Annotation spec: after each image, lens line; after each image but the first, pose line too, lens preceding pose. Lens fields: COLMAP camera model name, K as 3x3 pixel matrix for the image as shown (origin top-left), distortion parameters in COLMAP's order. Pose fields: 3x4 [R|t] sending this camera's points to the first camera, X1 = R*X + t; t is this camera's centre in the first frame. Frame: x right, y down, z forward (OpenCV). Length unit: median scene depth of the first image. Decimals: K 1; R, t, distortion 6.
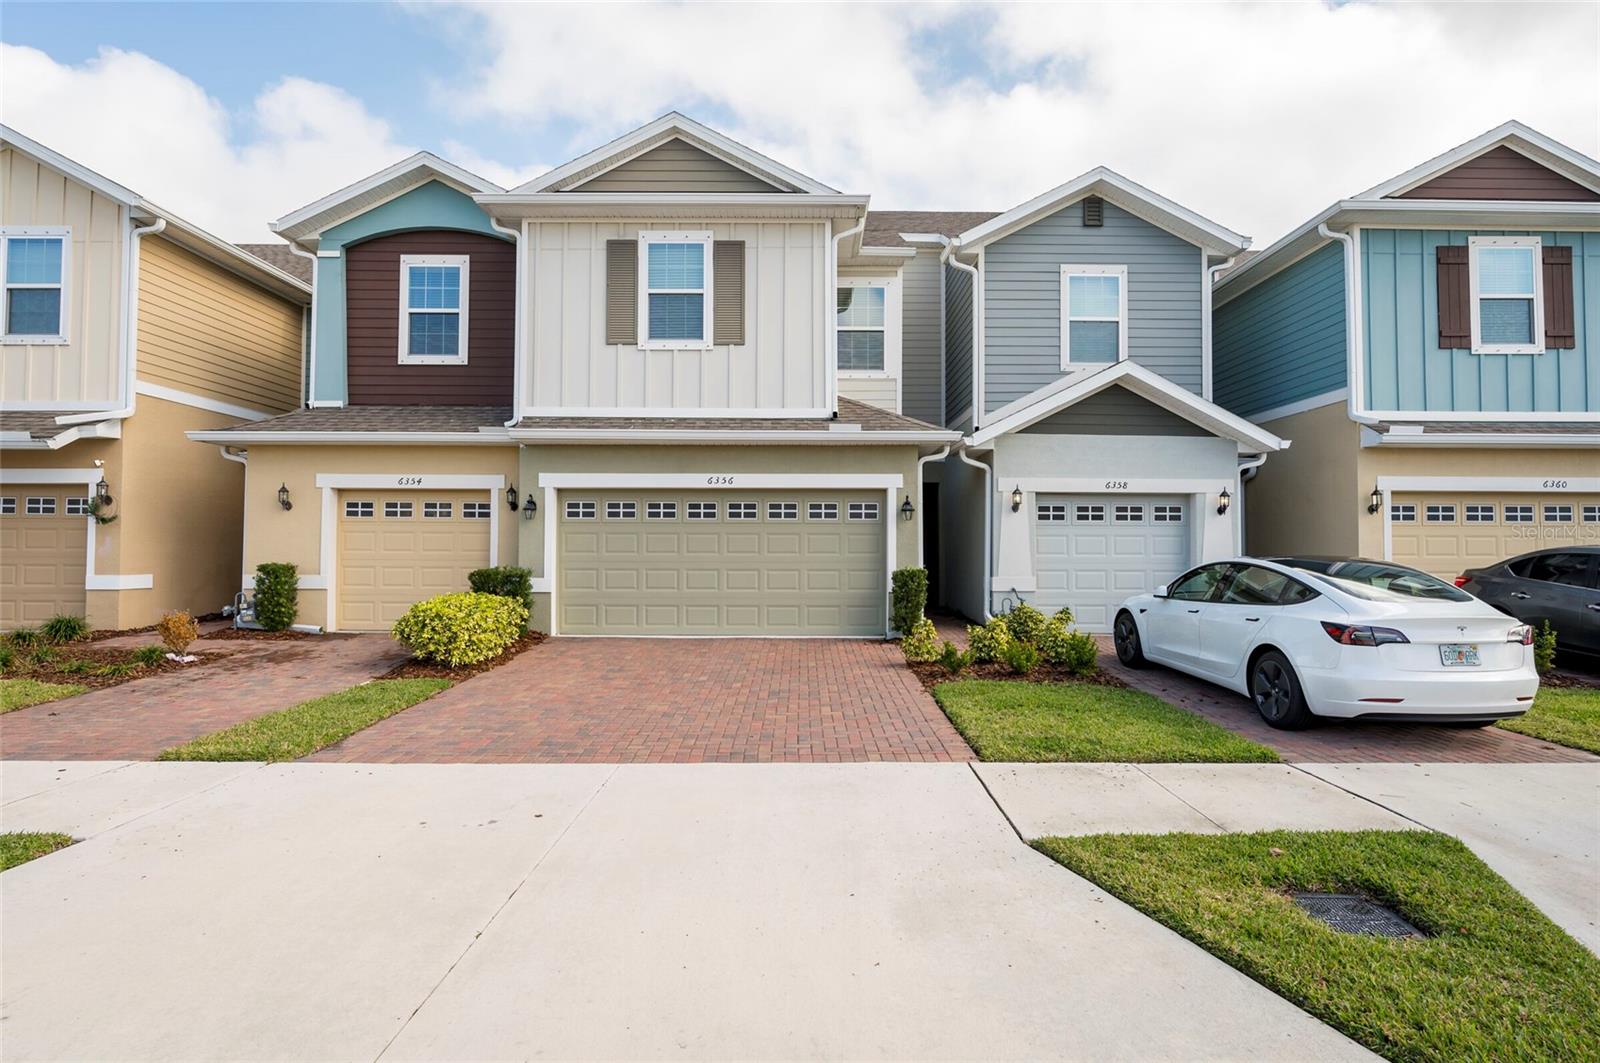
lens RADIAL K [[859.2, 0, 800.0], [0, 859.2, 531.5], [0, 0, 1]] dist [-0.000464, -0.000135]
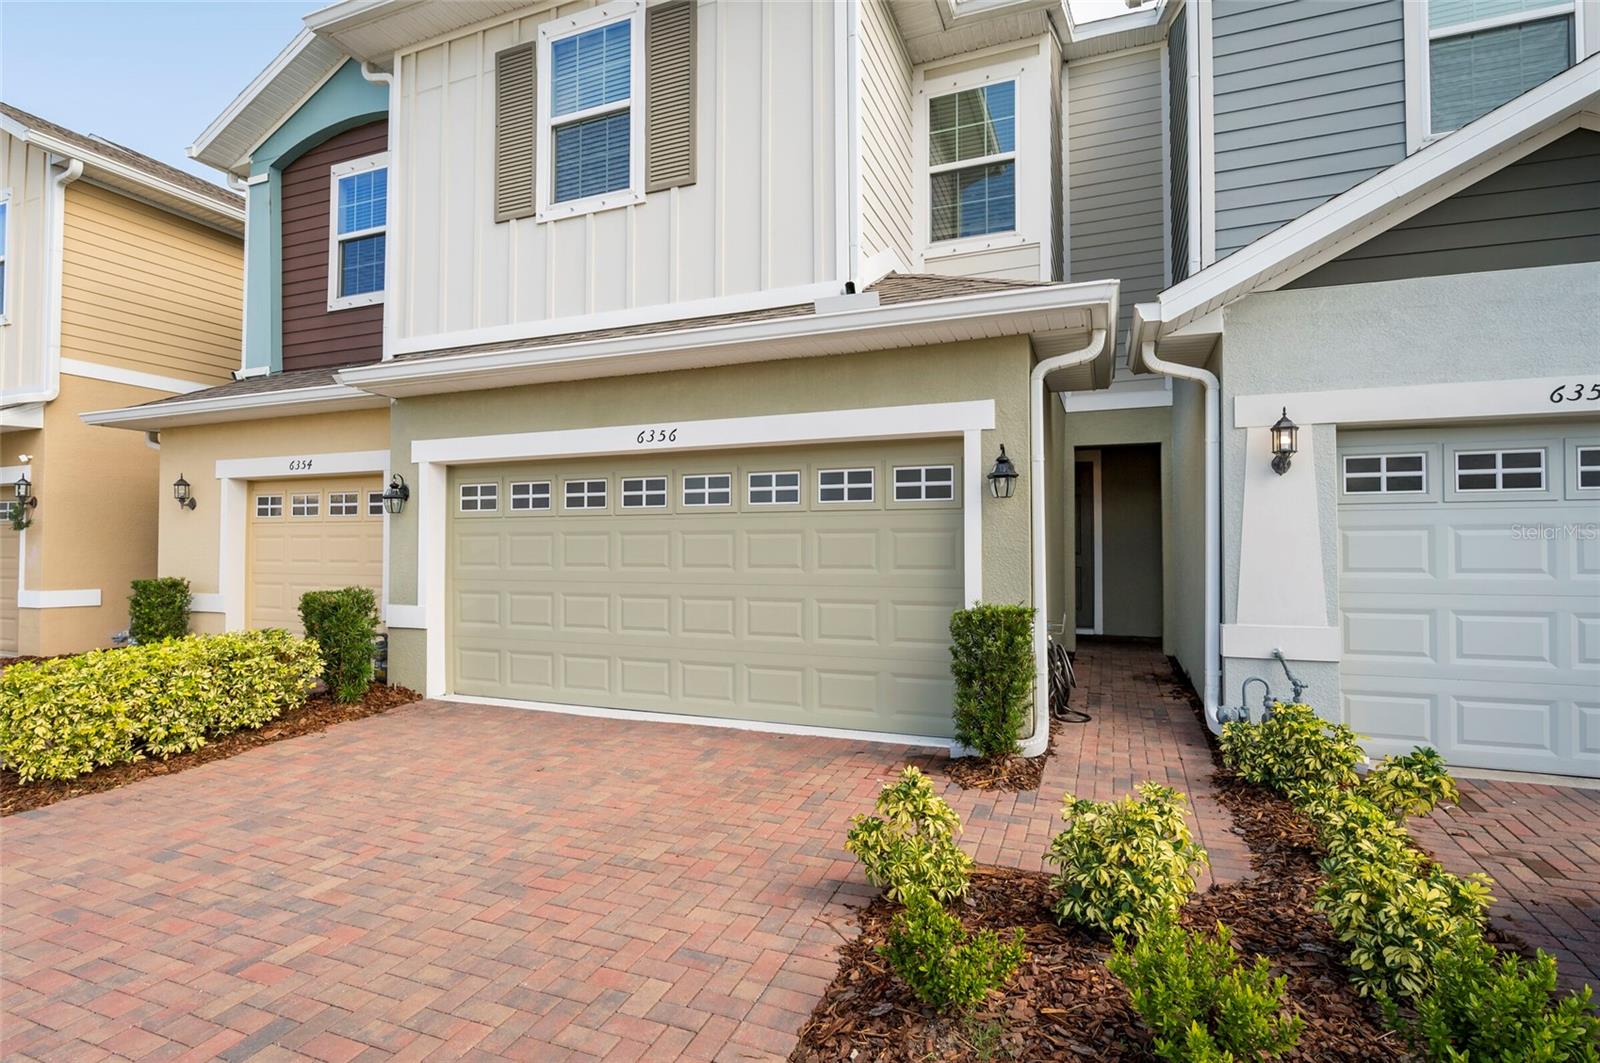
lens RADIAL K [[786.7, 0, 800.0], [0, 786.7, 531.5], [0, 0, 1]] dist [-0.002048, -0.000924]
pose [[0.927575, -0.012999, -0.373412, 0.176431], [0.010756, 0.999909, -0.008088, 0.006846], [0.373483, 0.003486, 0.927630, 0.555124]]
